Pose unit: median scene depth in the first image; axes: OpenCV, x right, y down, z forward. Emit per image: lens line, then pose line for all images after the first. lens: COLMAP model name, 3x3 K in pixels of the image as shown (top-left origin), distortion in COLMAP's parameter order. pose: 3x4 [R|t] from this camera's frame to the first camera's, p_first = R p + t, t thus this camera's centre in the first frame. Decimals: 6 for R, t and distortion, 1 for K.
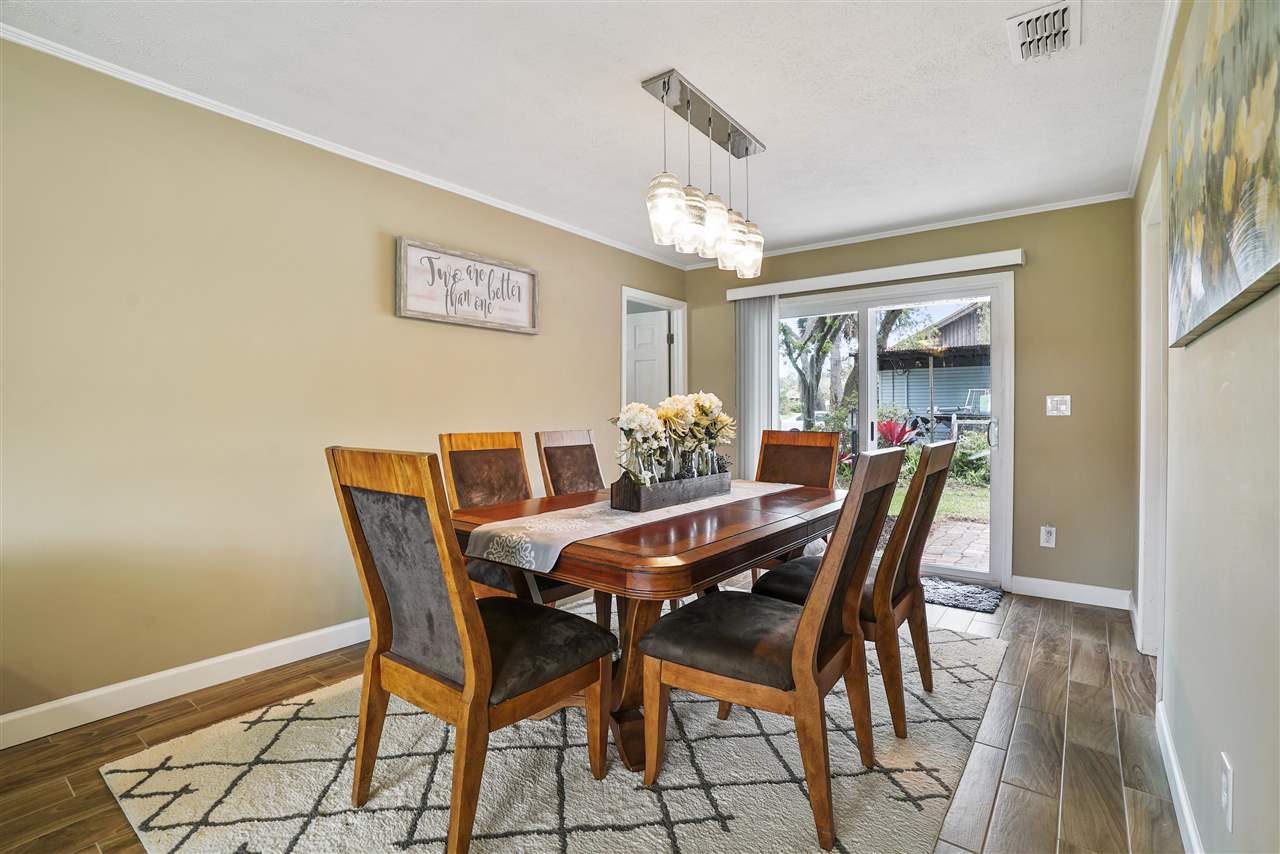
lens RADIAL K [[597.1, 0, 636.2], [0, 597.1, 422.0], [0, 0, 1]] dist [-0.064964, 0.023334]
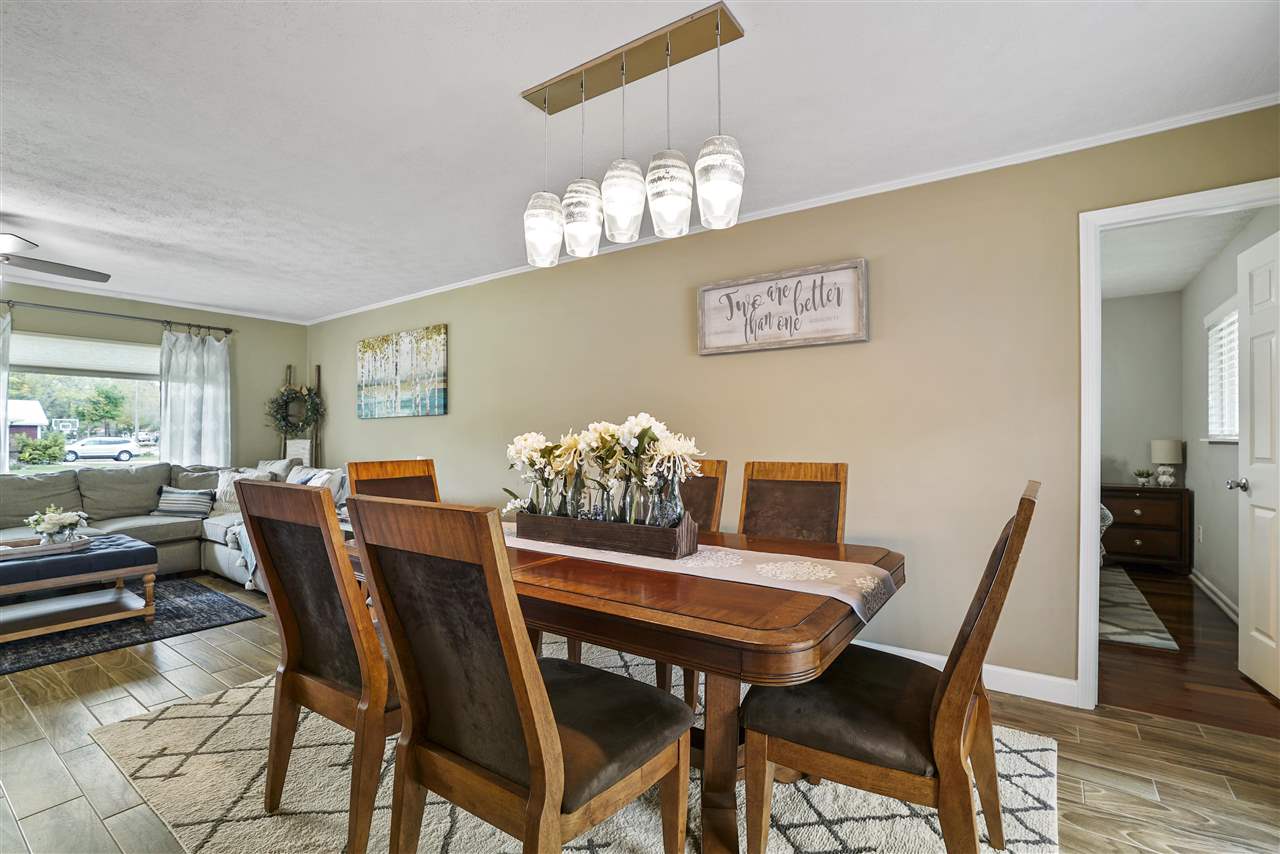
lens RADIAL K [[597.1, 0, 641.2], [0, 597.1, 429.2], [0, 0, 1]] dist [-0.064964, 0.023334]
pose [[0.032332, -0.015764, -0.999353, 0.752127], [-0.008856, 0.999832, -0.016058, -0.014636], [0.999438, 0.009369, 0.032187, 0.838353]]
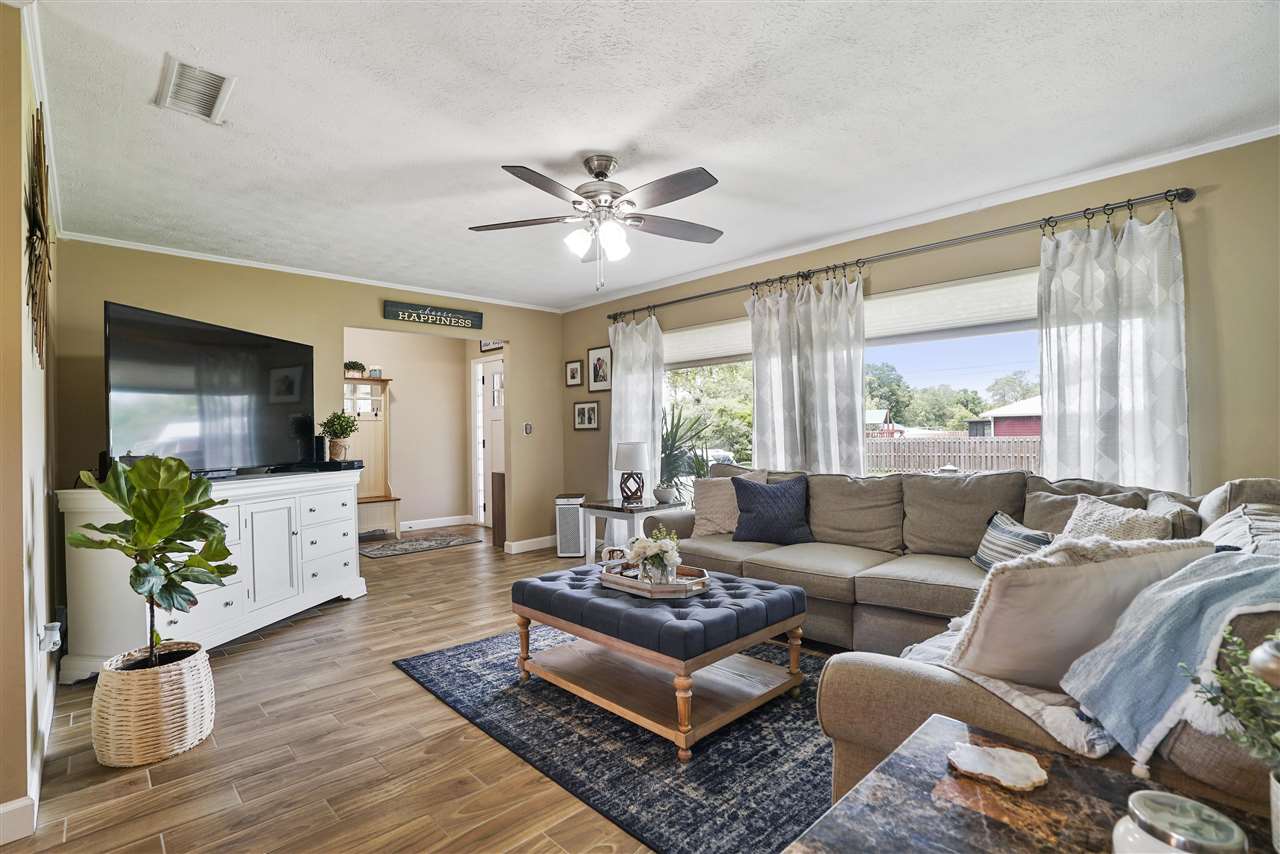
lens RADIAL K [[597.1, 0, 619.9], [0, 597.1, 429.6], [0, 0, 1]] dist [-0.064964, 0.023334]
pose [[-0.985674, 0.011517, 0.168268, -0.472498], [0.011396, 0.999934, -0.001687, -0.005679], [-0.168276, 0.000254, -0.985740, 0.551493]]
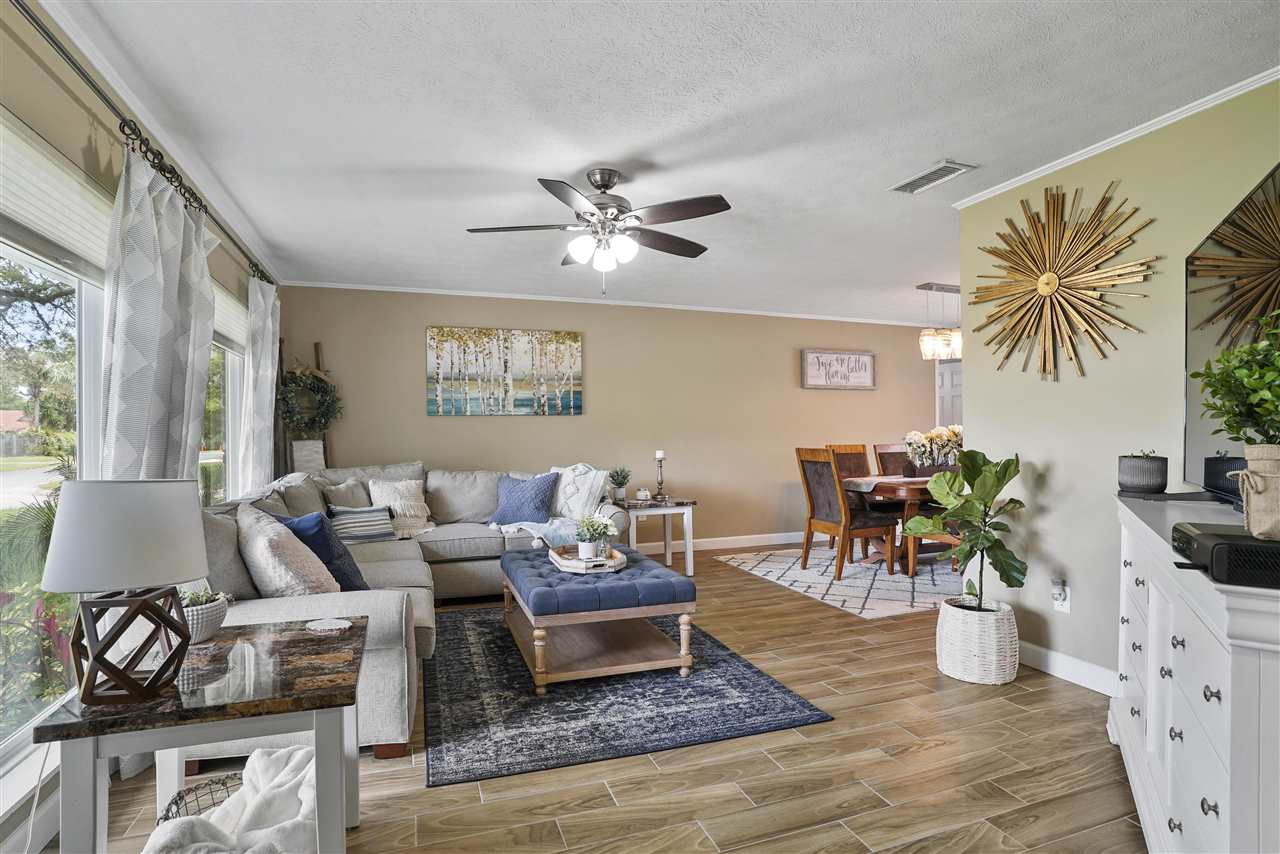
lens RADIAL K [[635.8, 0, 627.1], [0, 635.8, 441.6], [0, 0, 1]] dist [-0.050159, 0.006656]
pose [[0.838479, -0.000537, -0.544933, 0.280897], [0.001984, 0.999996, 0.002066, 0.000545], [0.544930, -0.002813, 0.838477, -1.171347]]
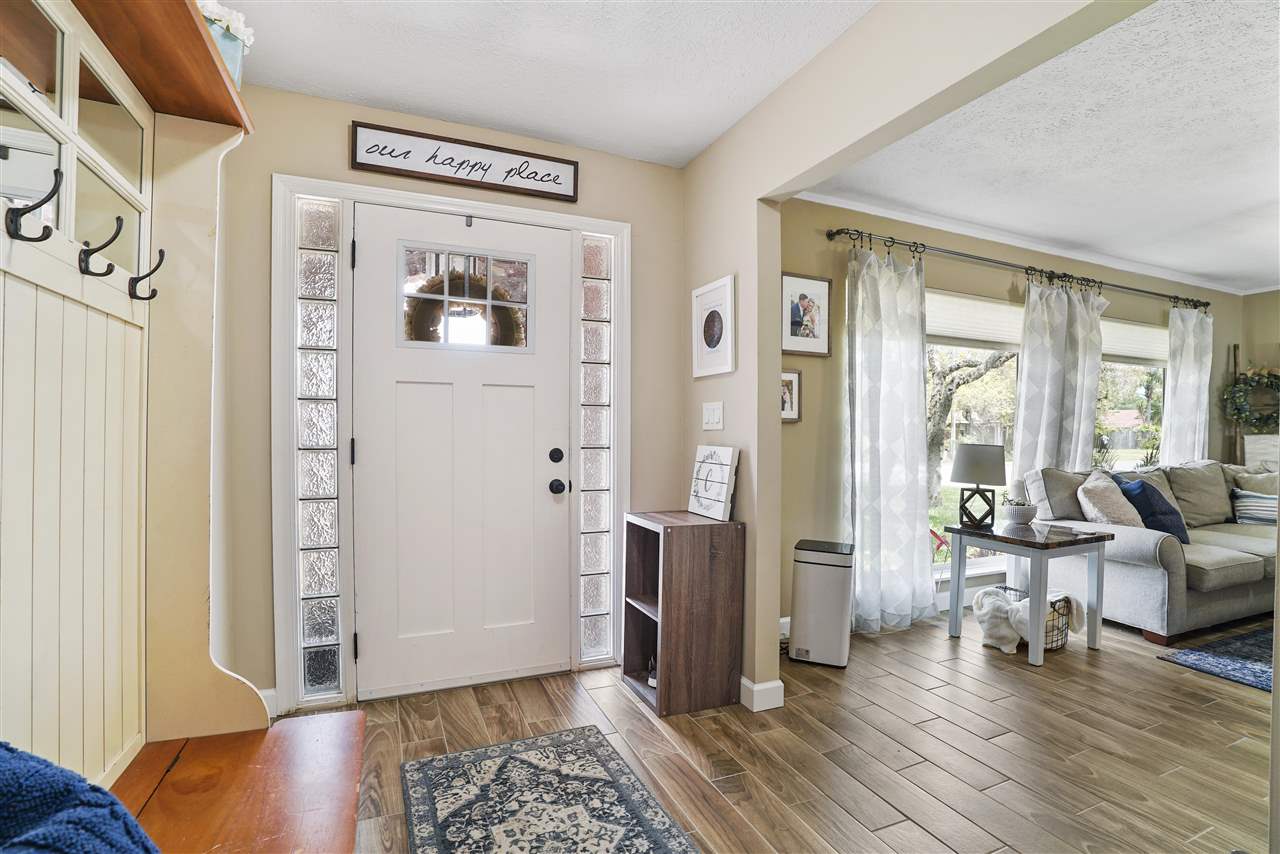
lens RADIAL K [[597.1, 0, 636.9], [0, 597.1, 435.8], [0, 0, 1]] dist [-0.064964, 0.023334]
pose [[-0.479893, 0.002998, -0.877322, 0.974450], [-0.014497, 0.999831, 0.011346, 0.008901], [0.877207, 0.018163, -0.479768, -1.033019]]
